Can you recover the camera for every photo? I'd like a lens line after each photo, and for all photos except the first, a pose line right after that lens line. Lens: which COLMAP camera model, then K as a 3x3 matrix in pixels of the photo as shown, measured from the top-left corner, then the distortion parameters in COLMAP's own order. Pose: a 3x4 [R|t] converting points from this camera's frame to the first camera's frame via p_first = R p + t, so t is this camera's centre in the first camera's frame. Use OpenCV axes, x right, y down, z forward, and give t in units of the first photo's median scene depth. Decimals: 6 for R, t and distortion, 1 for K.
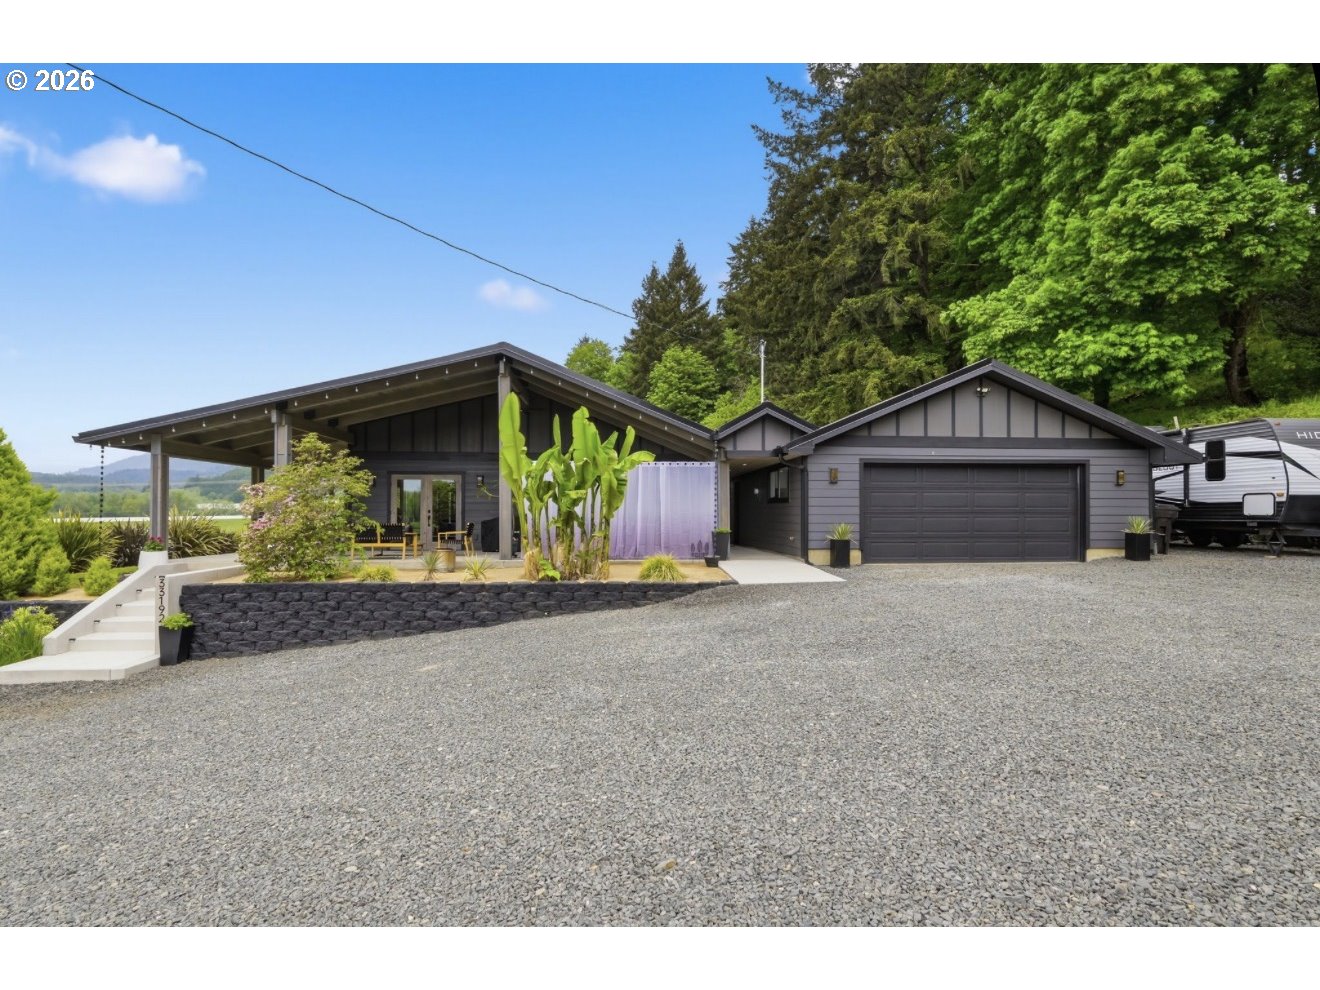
lens RADIAL K [[528.5, 0, 660.0], [0, 528.5, 495.0], [0, 0, 1]] dist [0.000815, 0.000193]
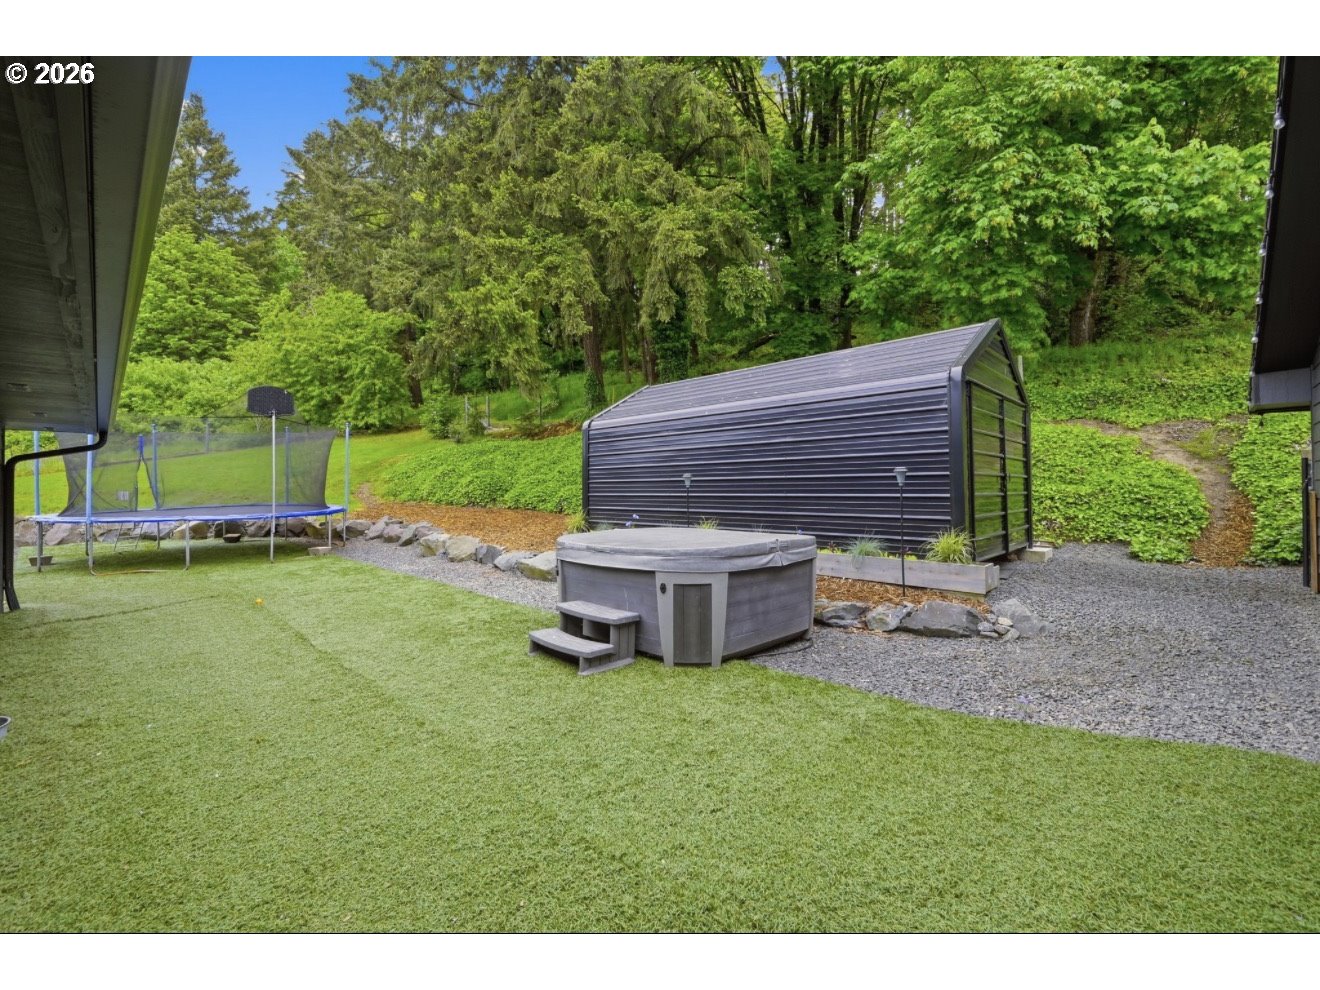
lens RADIAL K [[528.5, 0, 660.0], [0, 528.5, 495.0], [0, 0, 1]] dist [0.000815, 0.000193]
pose [[0.728715, 0.004077, 0.684805, 0.013781], [-0.029912, 0.999217, 0.025882, 0.005186], [-0.684163, -0.039345, 0.728267, 0.141396]]
